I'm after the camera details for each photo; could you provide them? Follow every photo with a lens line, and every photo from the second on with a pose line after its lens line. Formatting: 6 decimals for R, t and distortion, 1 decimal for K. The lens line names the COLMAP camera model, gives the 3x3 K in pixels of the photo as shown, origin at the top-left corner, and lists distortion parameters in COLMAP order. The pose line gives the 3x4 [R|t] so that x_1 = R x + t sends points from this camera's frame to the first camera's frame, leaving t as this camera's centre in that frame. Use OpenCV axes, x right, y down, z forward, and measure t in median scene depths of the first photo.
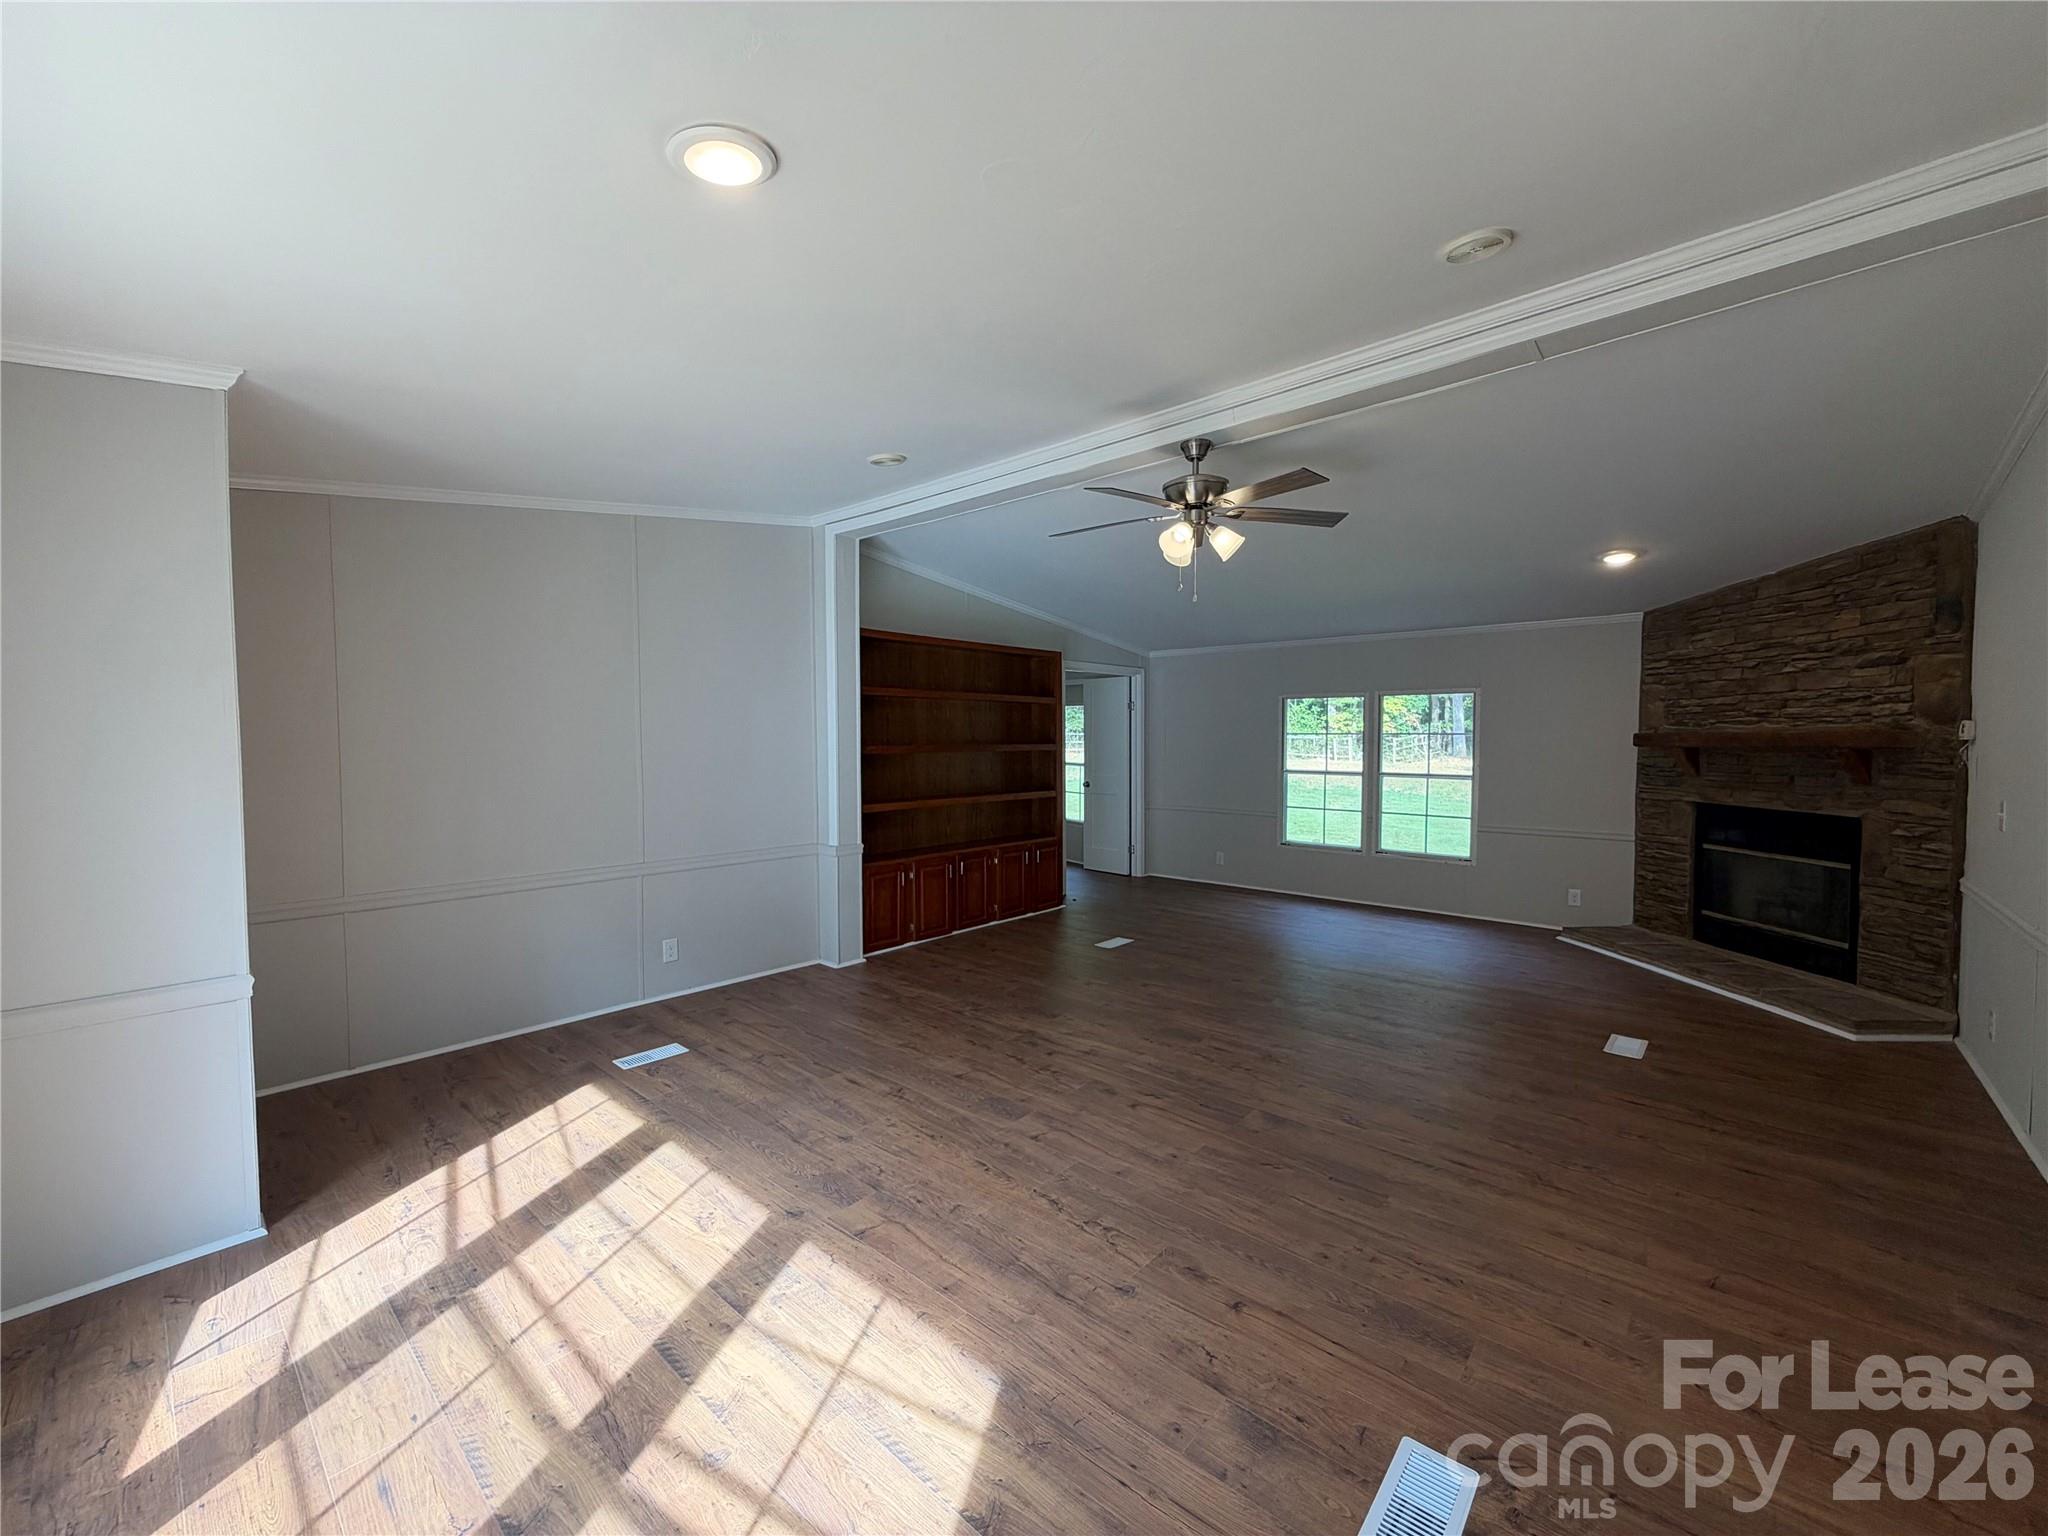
lens RADIAL K [[817.2, 0, 1016.9], [0, 817.2, 767.5], [0, 0, 1]] dist [-0.002016, 0.000042]
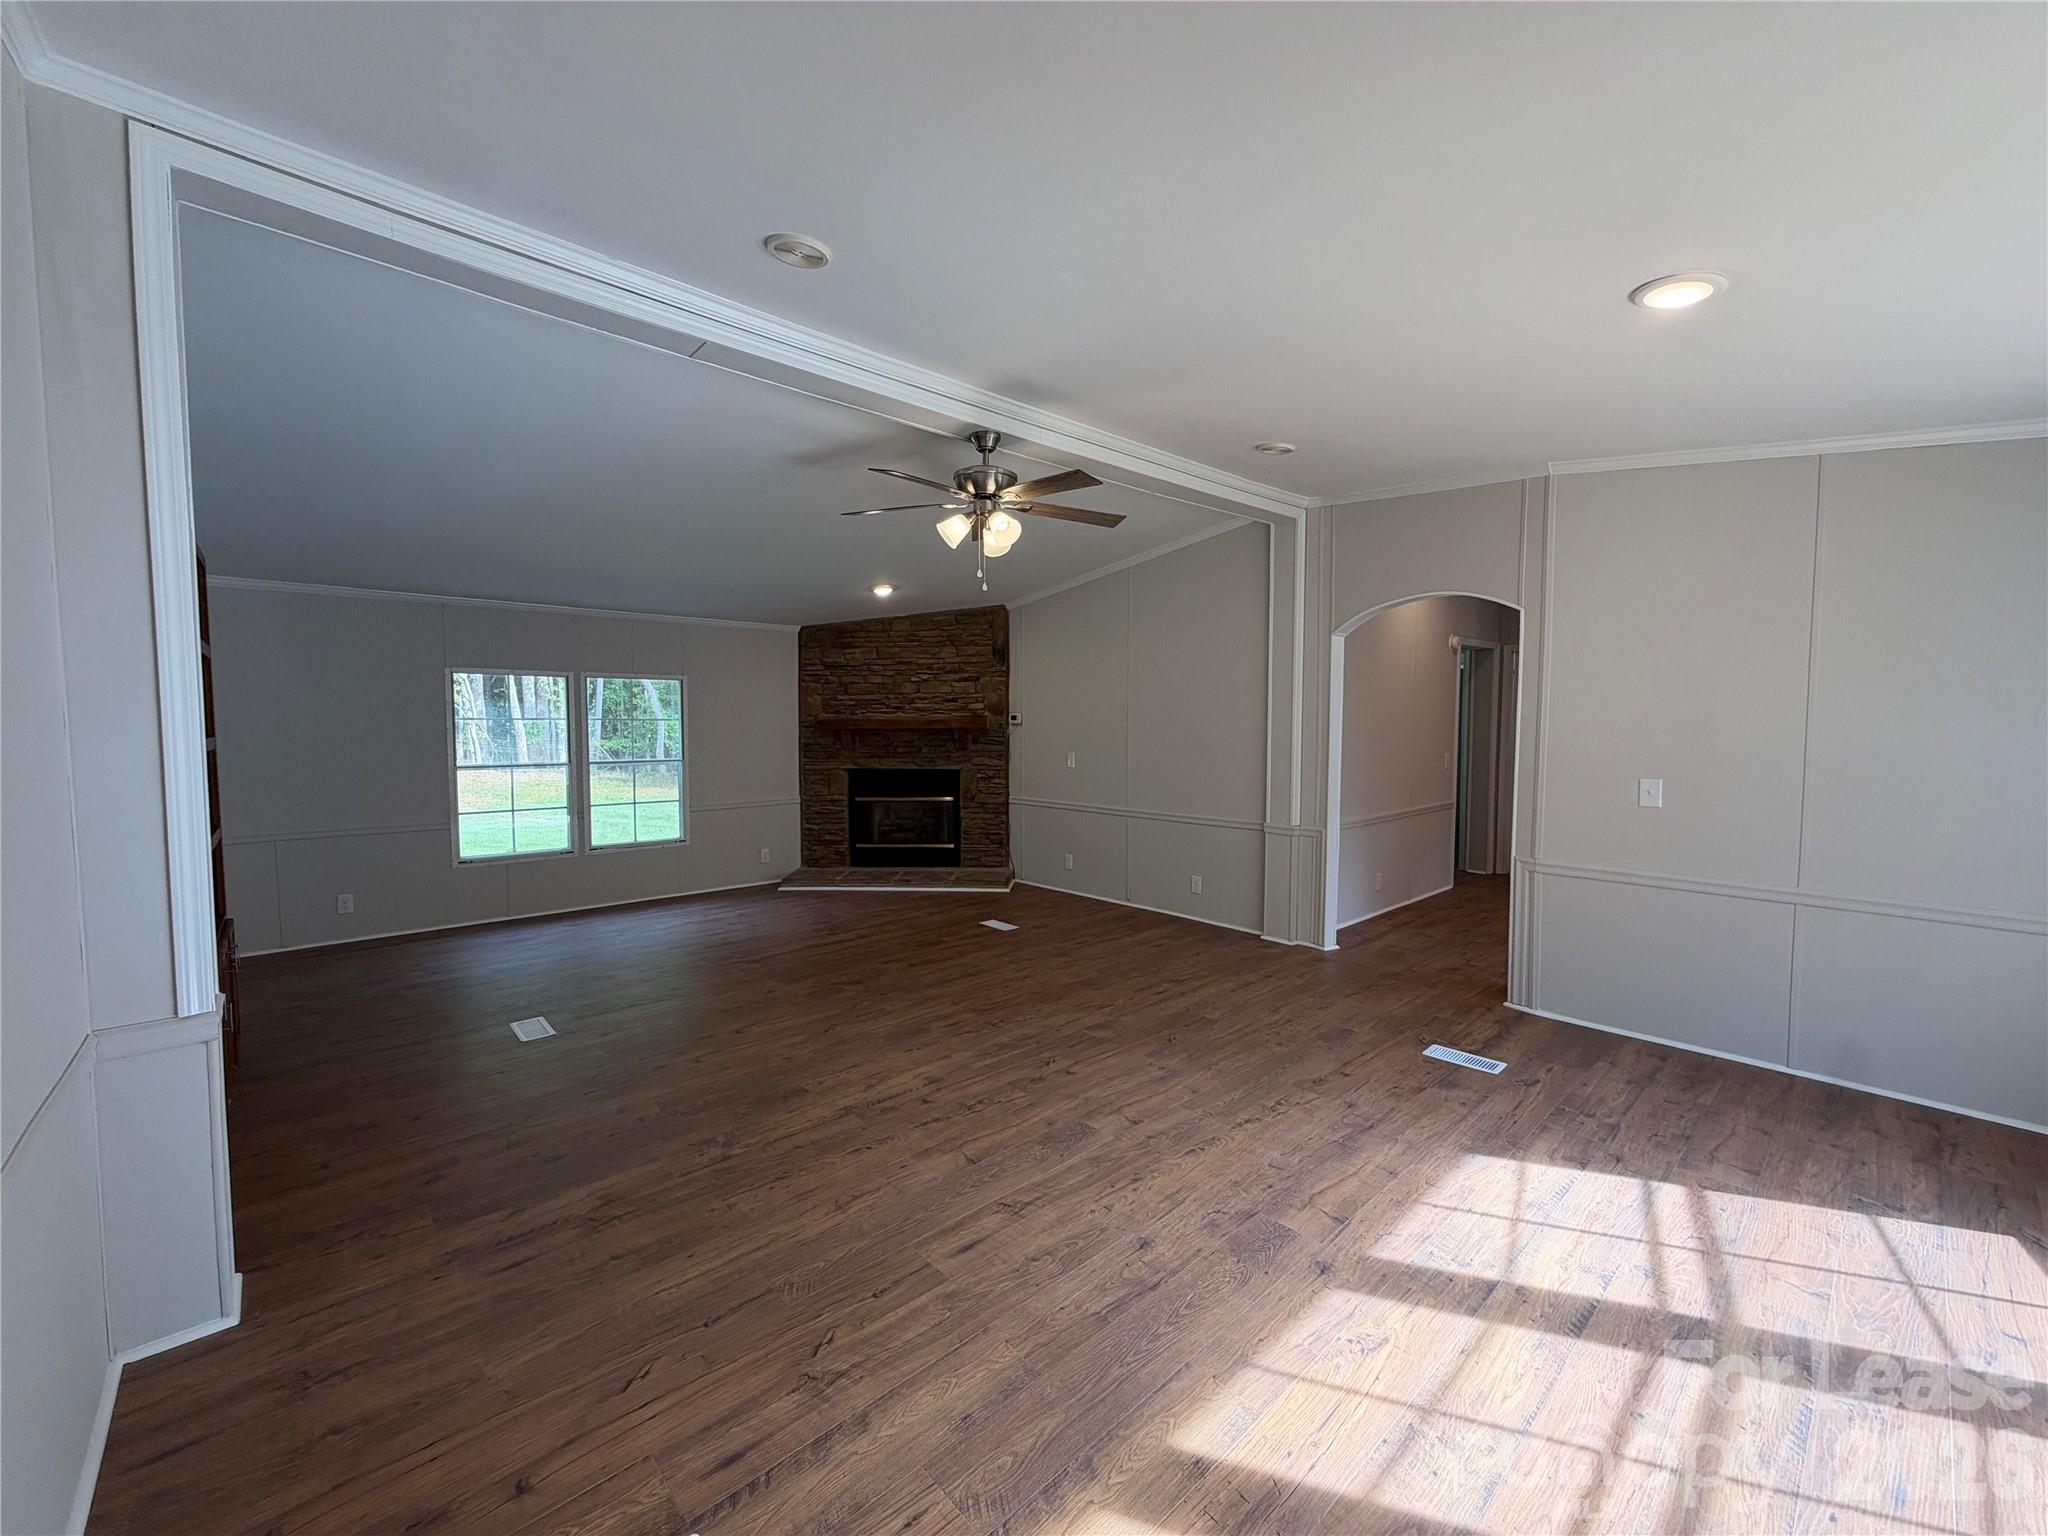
lens RADIAL K [[817.2, 0, 1016.9], [0, 817.2, 767.5], [0, 0, 1]] dist [-0.002016, 0.000042]
pose [[0.102973, -0.055137, 0.993155, -0.671413], [0.038229, 0.997944, 0.051439, -0.026489], [-0.993949, 0.032670, 0.104869, 0.714112]]
